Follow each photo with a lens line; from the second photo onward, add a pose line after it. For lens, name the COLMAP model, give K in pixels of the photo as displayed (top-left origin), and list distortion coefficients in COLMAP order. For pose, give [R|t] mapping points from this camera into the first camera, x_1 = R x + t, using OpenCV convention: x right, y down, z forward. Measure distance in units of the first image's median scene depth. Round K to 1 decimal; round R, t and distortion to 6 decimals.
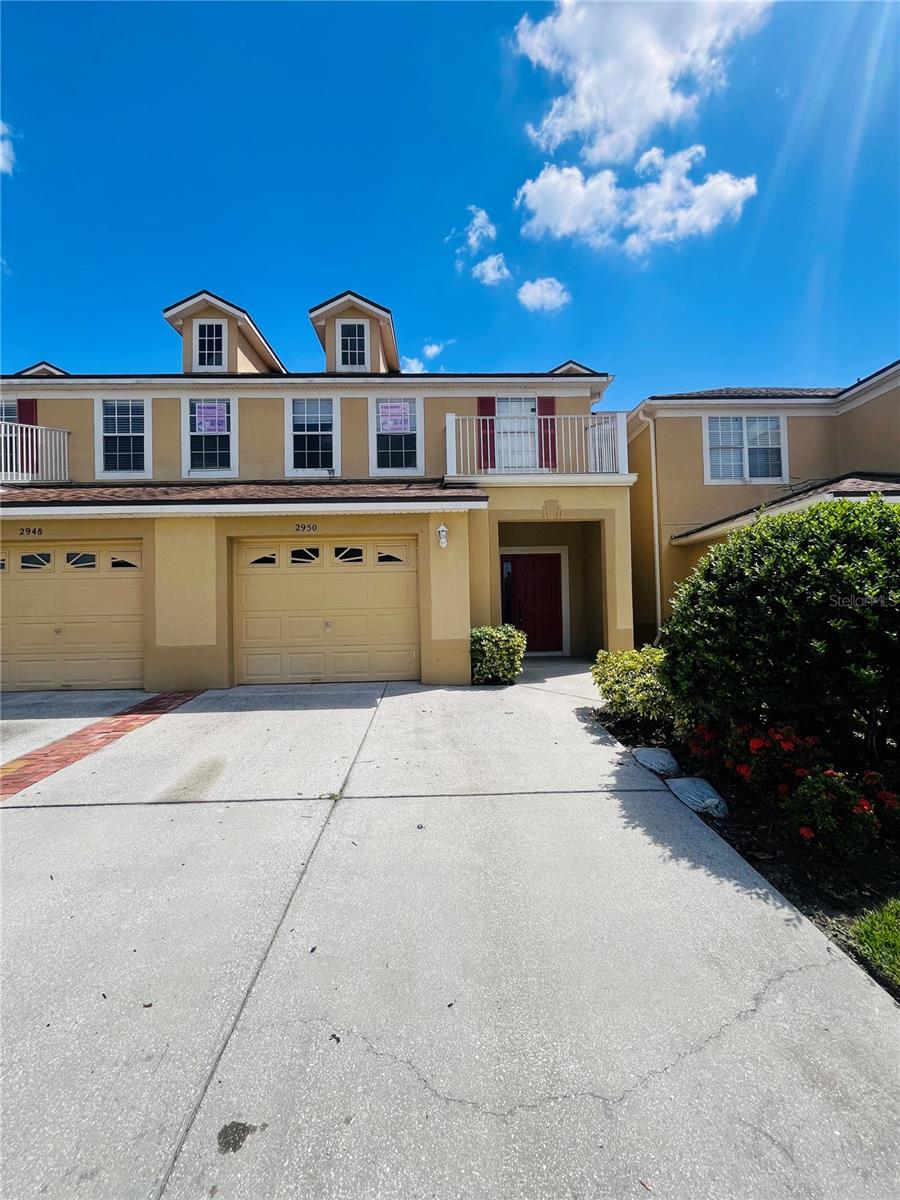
lens RADIAL K [[491.9, 0, 448.4], [0, 491.9, 598.2], [0, 0, 1]] dist [-0.001777, -0.000309]
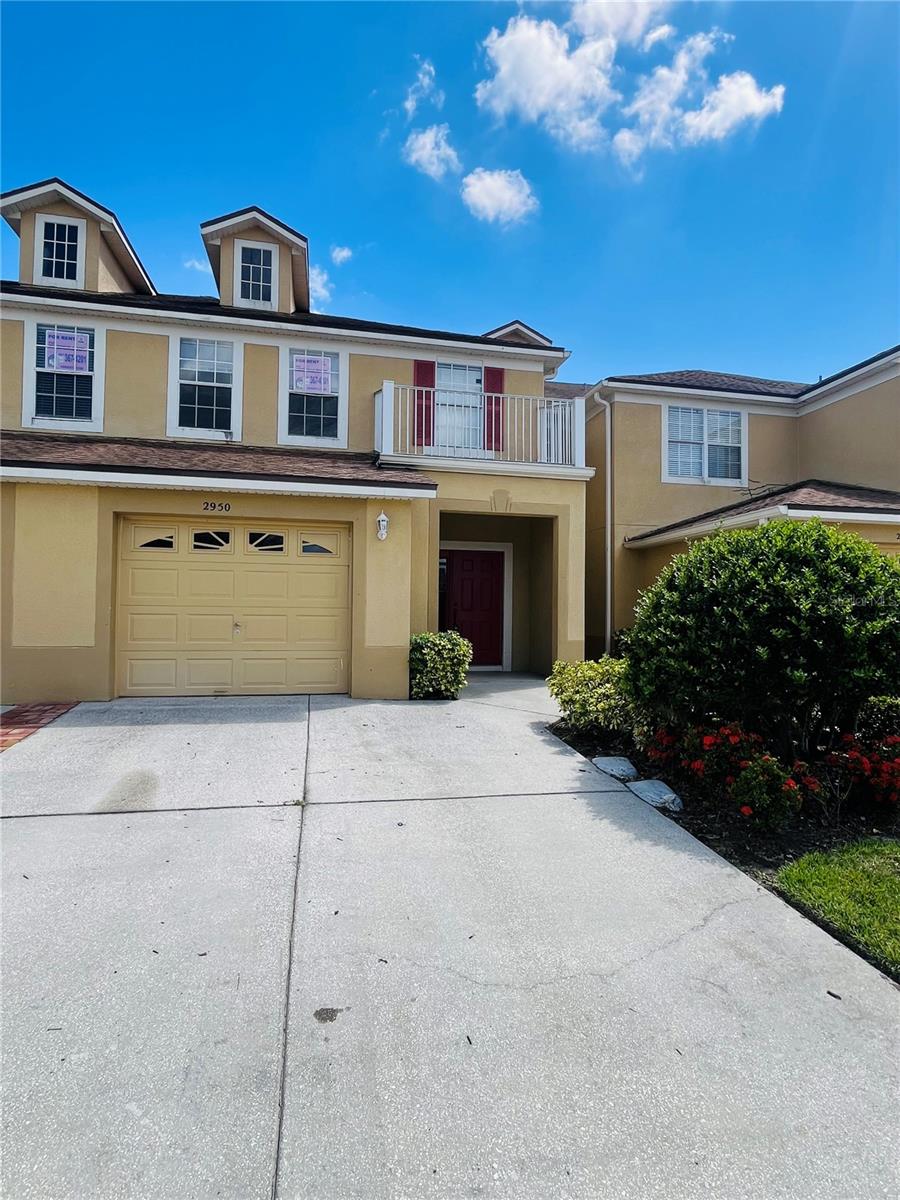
lens RADIAL K [[648.4, 0, 450.0], [0, 648.4, 600.0], [0, 0, 1]] dist [-0.002077, -0.001089]
pose [[0.983442, 0.036554, 0.177496, -0.090820], [-0.036097, 0.999331, -0.005801, 0.004856], [-0.177589, -0.000702, 0.984105, -0.138492]]
